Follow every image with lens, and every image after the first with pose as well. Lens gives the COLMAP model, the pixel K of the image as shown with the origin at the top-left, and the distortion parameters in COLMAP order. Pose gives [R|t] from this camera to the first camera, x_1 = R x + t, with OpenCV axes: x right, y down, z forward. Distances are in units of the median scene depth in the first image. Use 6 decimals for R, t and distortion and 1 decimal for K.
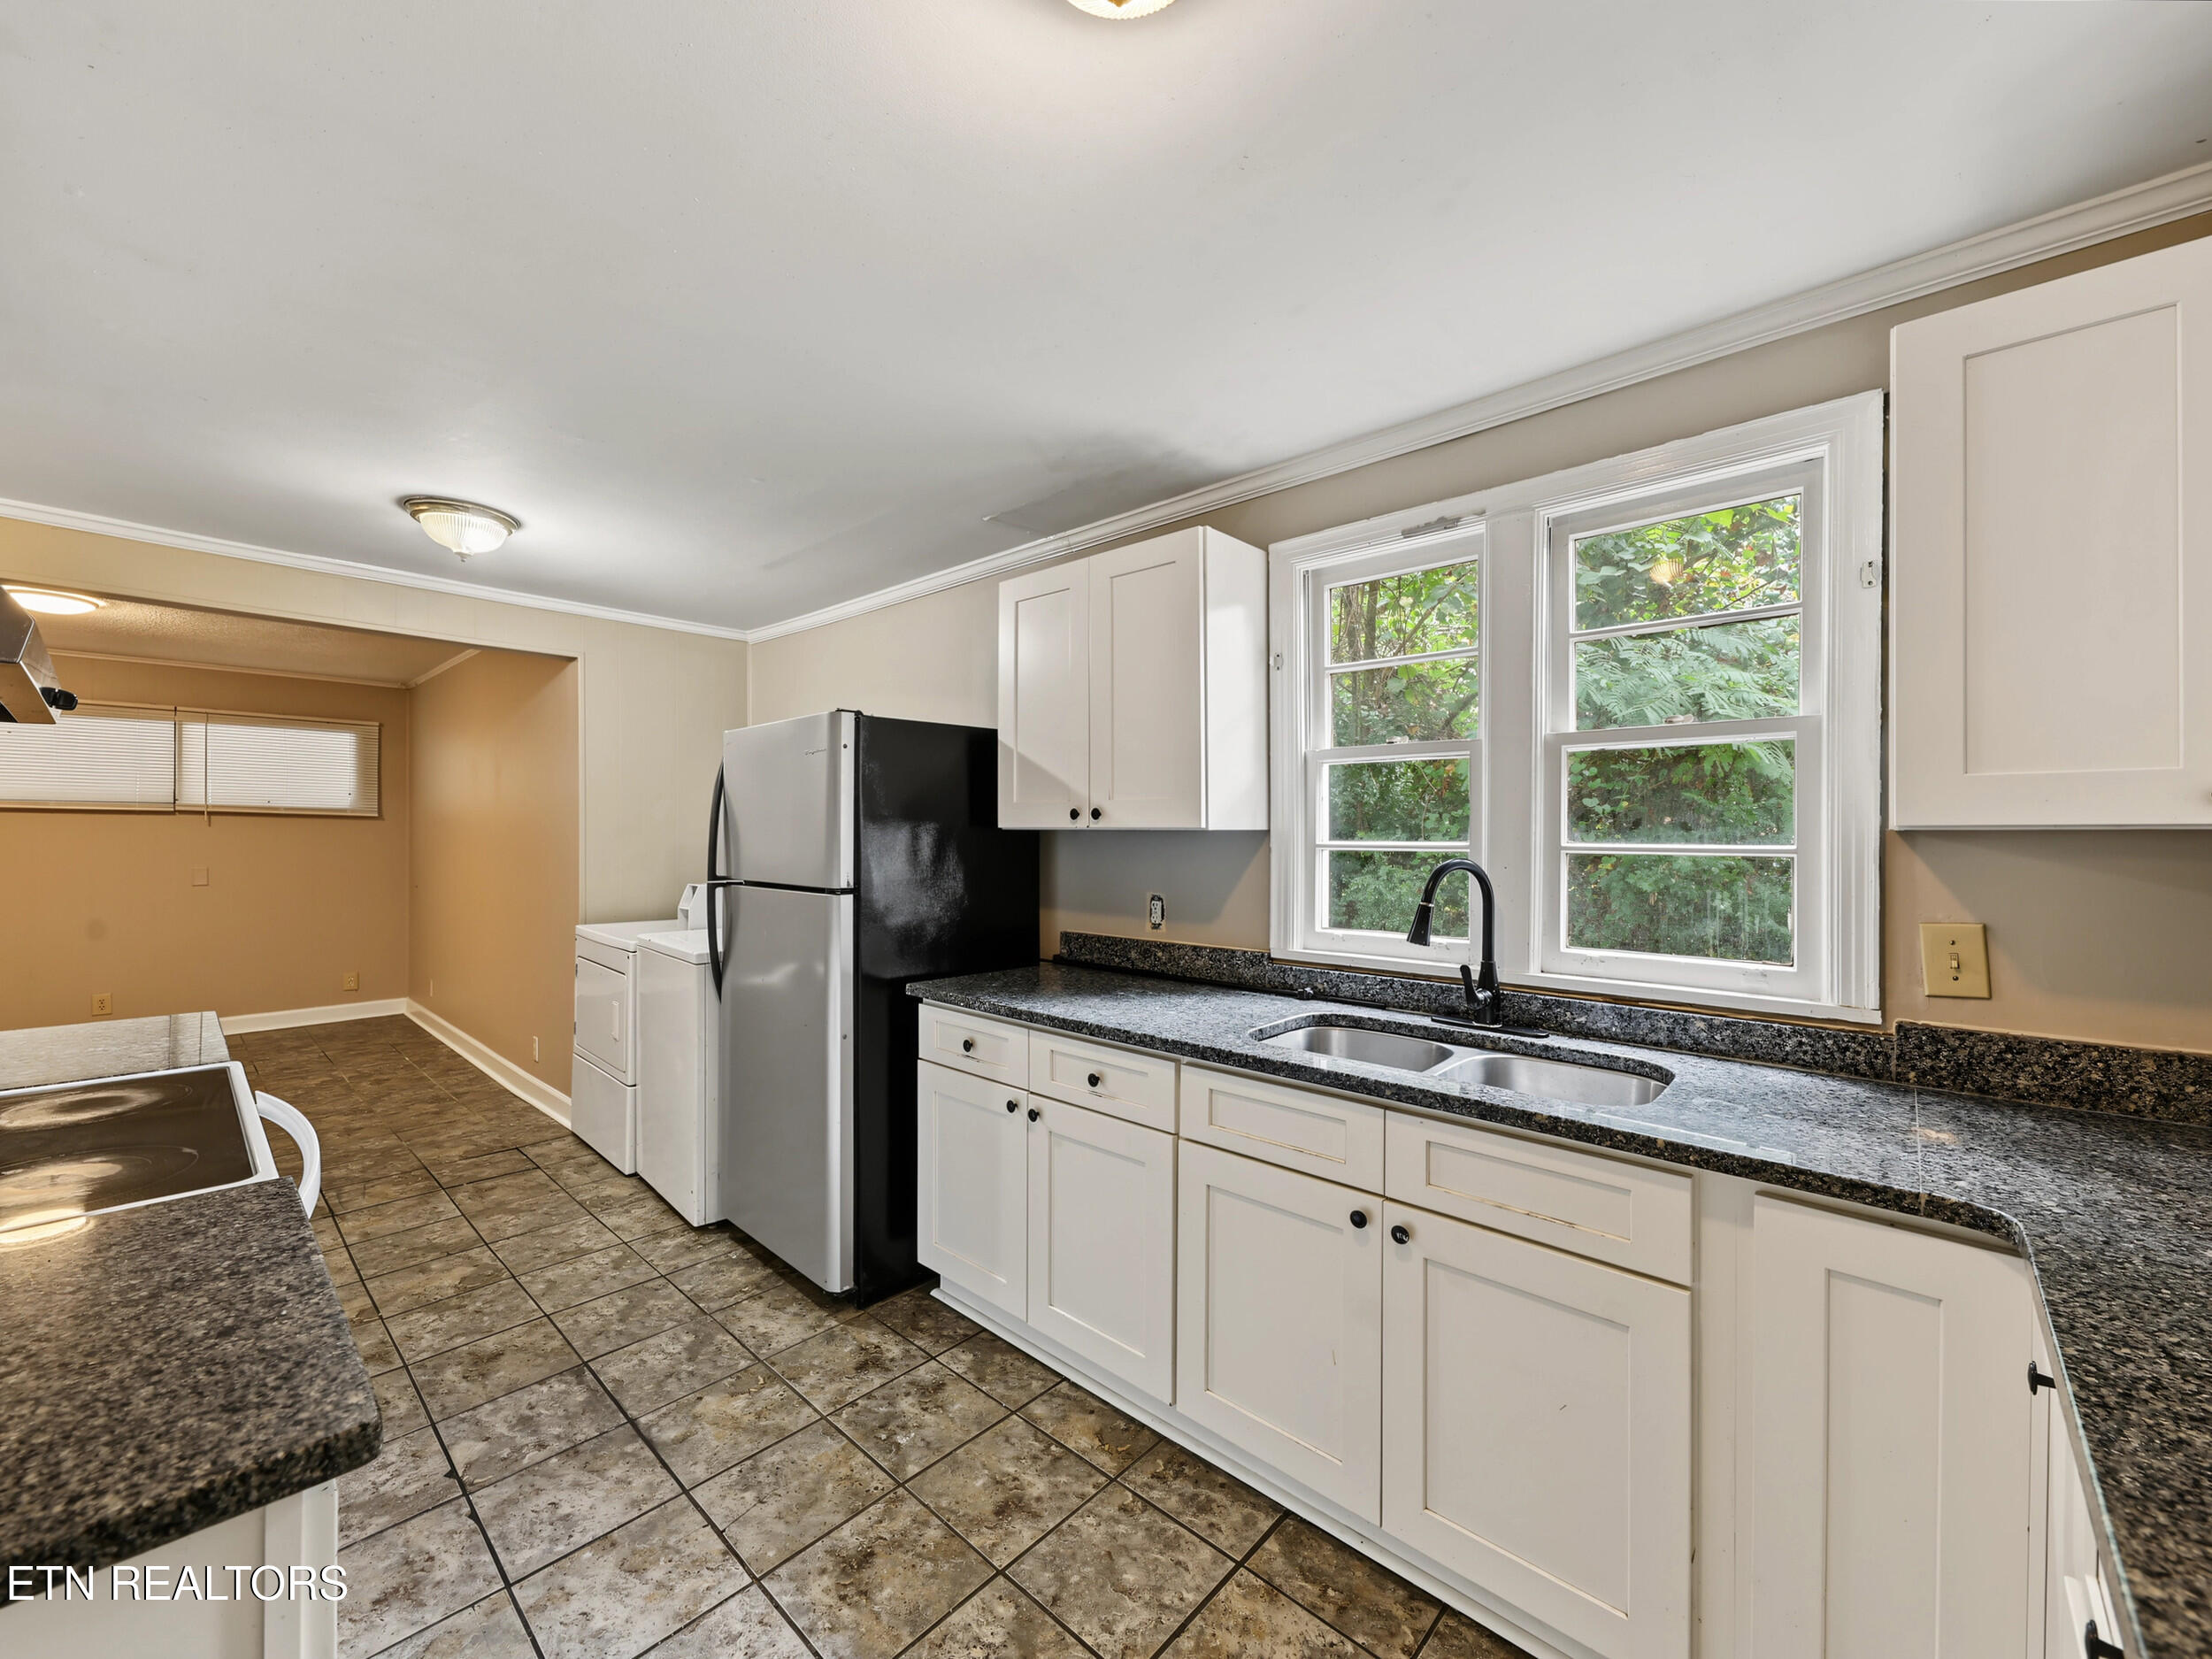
lens RADIAL K [[876.5, 0, 1096.6], [0, 876.5, 833.5], [0, 0, 1]] dist [-0.014206, 0.008037]
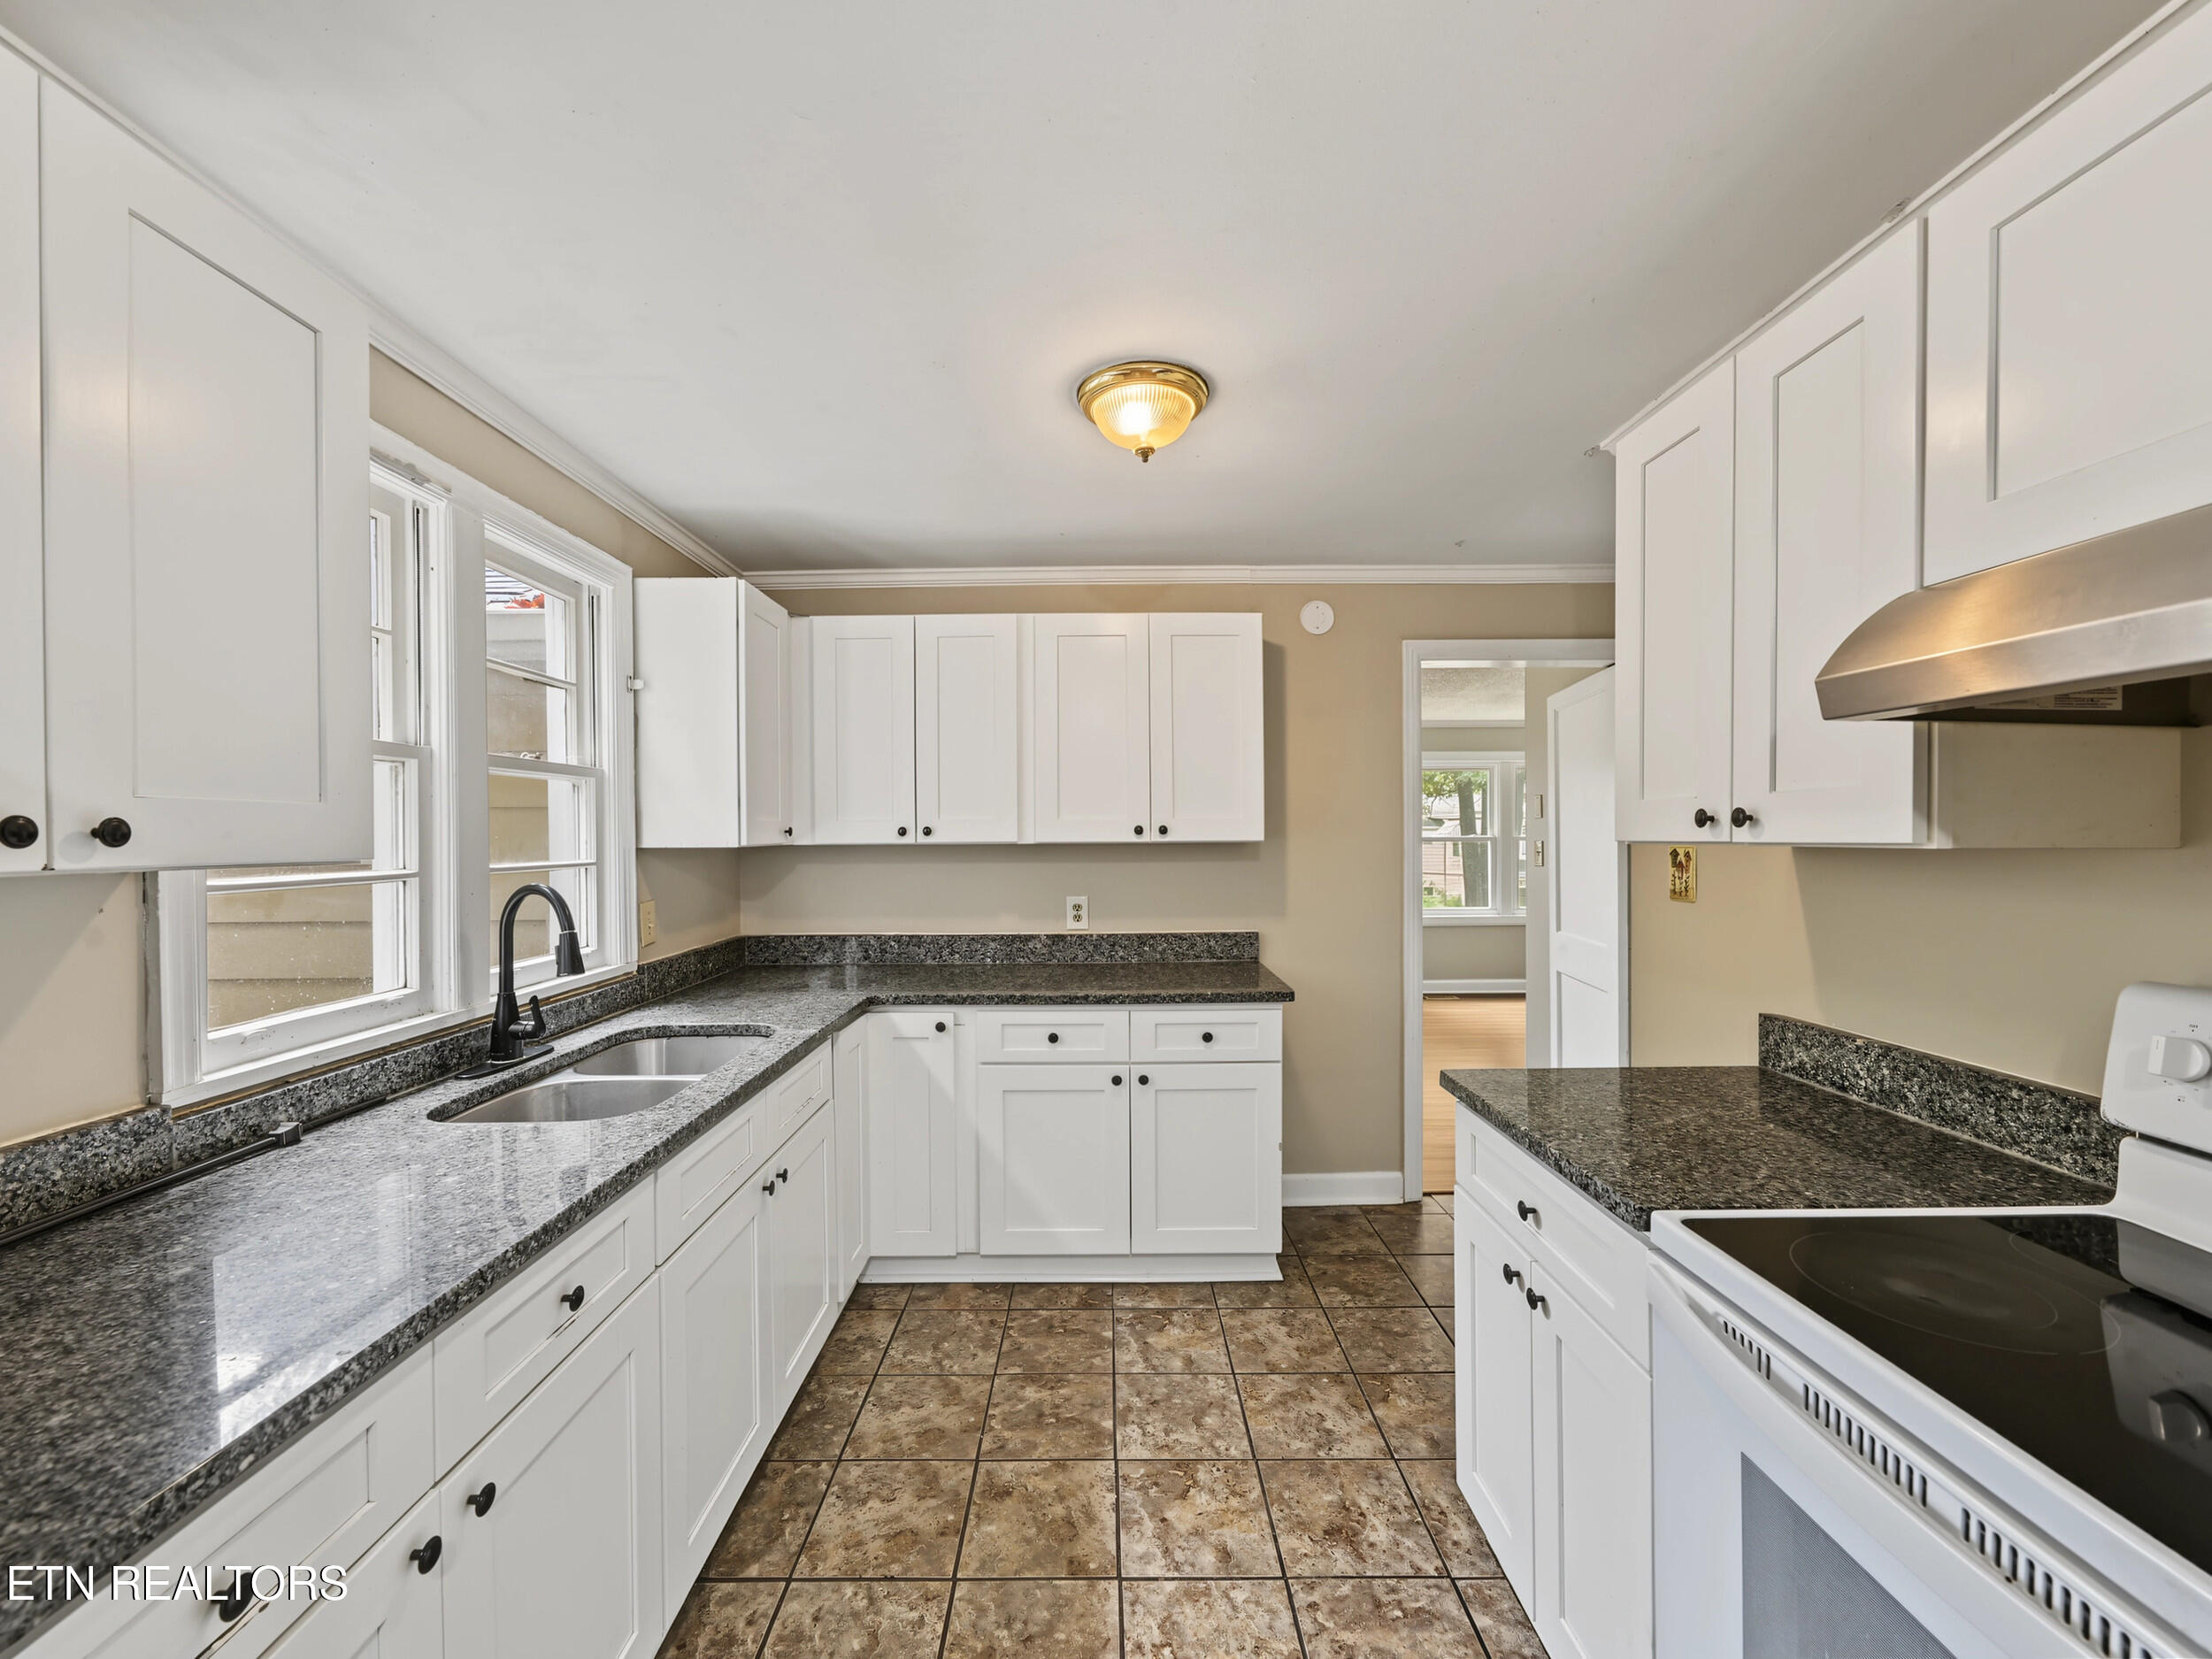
lens RADIAL K [[880.0, 0, 1096.6], [0, 880.0, 846.0], [0, 0, 1]] dist [-0.009642, 0.008749]
pose [[-0.675626, -0.010412, 0.737171, -0.470206], [0.003426, 0.999845, 0.017263, -0.017226], [-0.737236, 0.014189, -0.675486, 0.810156]]
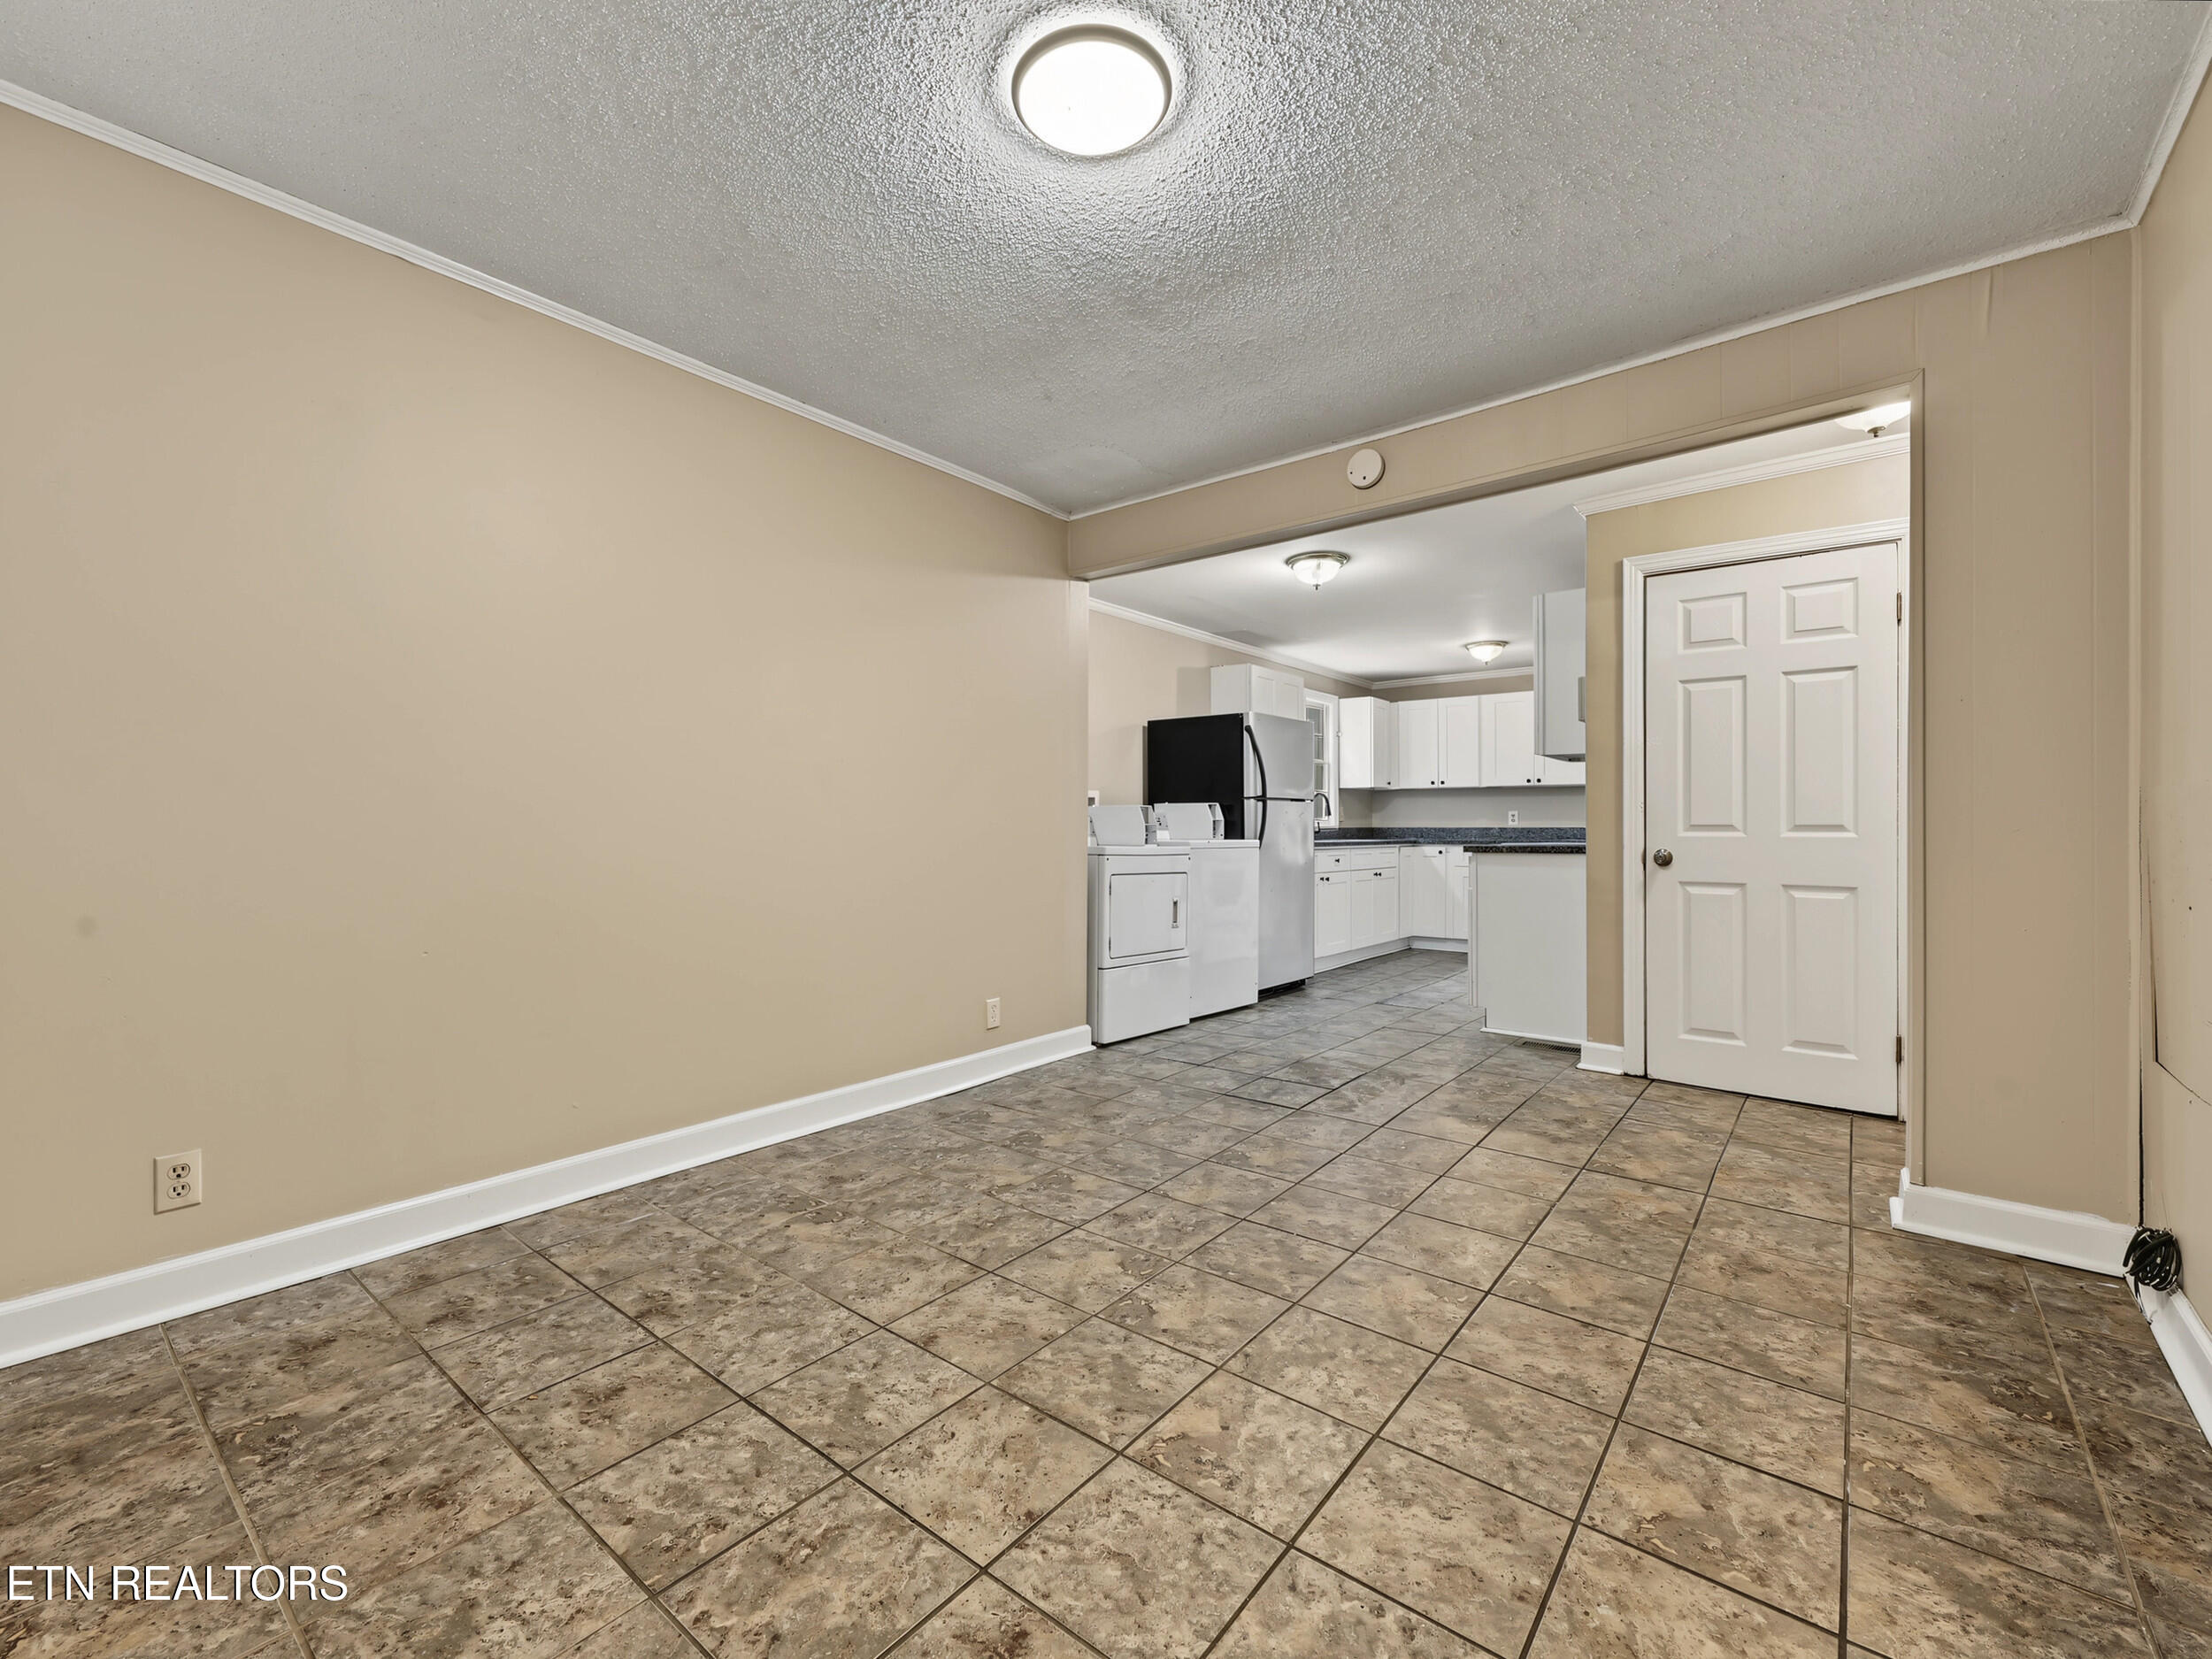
lens RADIAL K [[926.1, 0, 1106.0], [0, 926.1, 829.5], [0, 0, 1]] dist [0.001401, 0.000548]
pose [[-0.062333, -0.007625, 0.998026, -2.321854], [-0.002087, 0.999970, 0.007510, 0.105933], [-0.998053, -0.001615, -0.062347, 1.453775]]
